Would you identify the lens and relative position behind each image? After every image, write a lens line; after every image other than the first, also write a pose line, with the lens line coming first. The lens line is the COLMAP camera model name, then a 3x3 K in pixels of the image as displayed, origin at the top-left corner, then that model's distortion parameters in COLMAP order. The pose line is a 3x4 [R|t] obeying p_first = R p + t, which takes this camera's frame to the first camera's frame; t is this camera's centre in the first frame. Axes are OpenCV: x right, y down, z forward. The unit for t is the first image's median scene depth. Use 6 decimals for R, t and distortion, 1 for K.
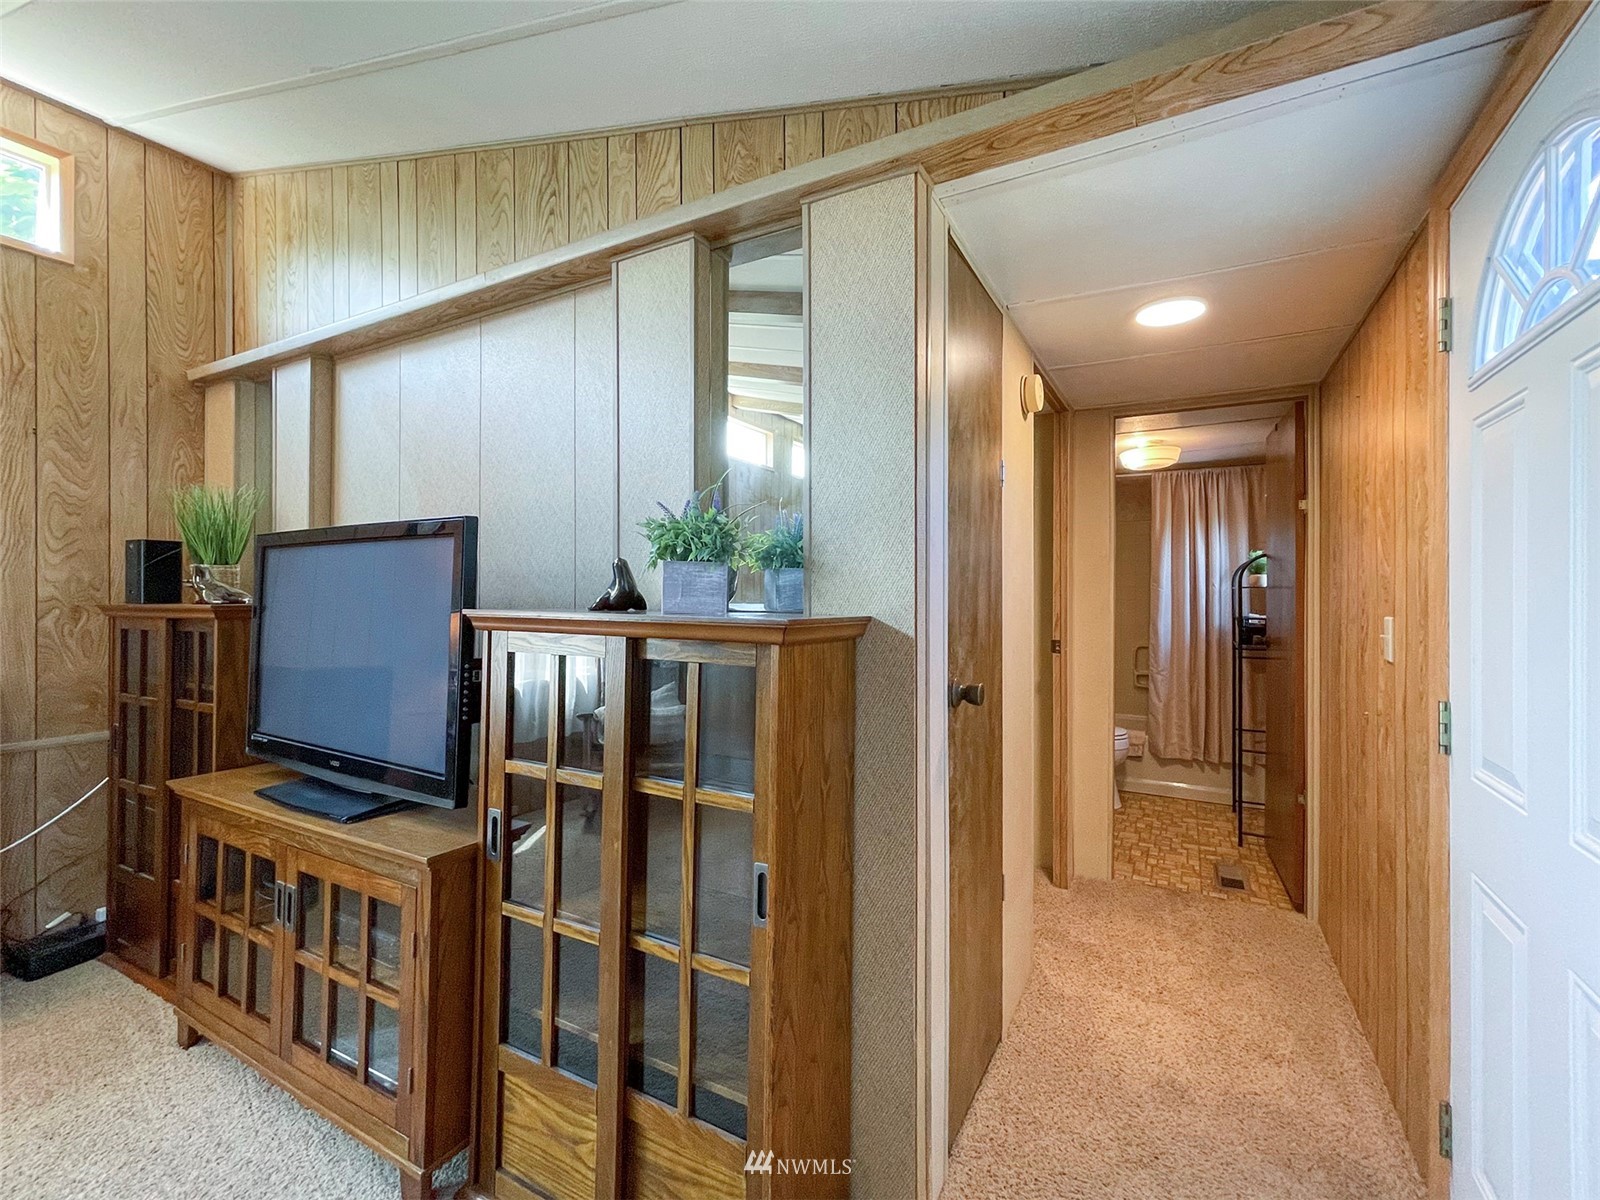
lens RADIAL K [[667.0, 0, 792.6], [0, 667.0, 594.8], [0, 0, 1]] dist [0.004308, -0.000964]
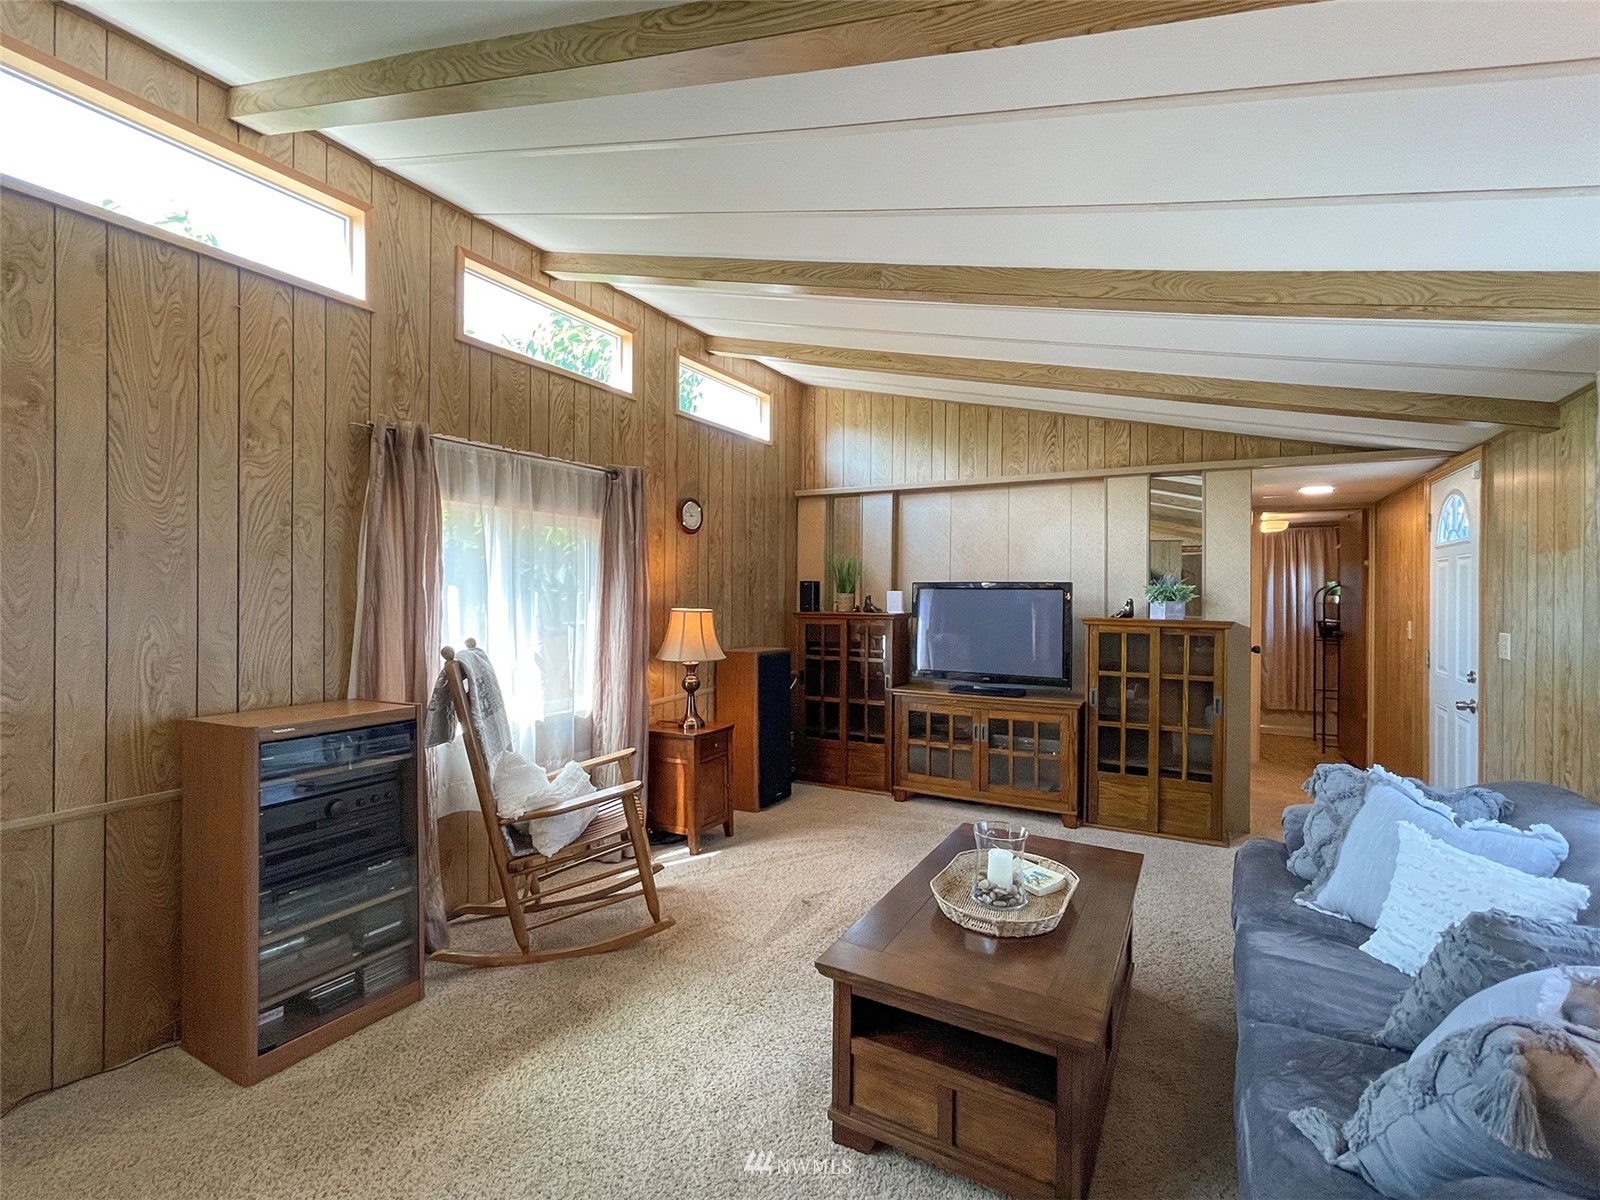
lens RADIAL K [[693.7, 0, 805.7], [0, 693.7, 601.5], [0, 0, 1]] dist [0.003577, -0.000286]
pose [[0.999893, 0.004815, 0.013804, -0.888340], [-0.004936, 0.999949, 0.008763, -0.033399], [-0.013761, -0.008830, 0.999866, -0.991856]]
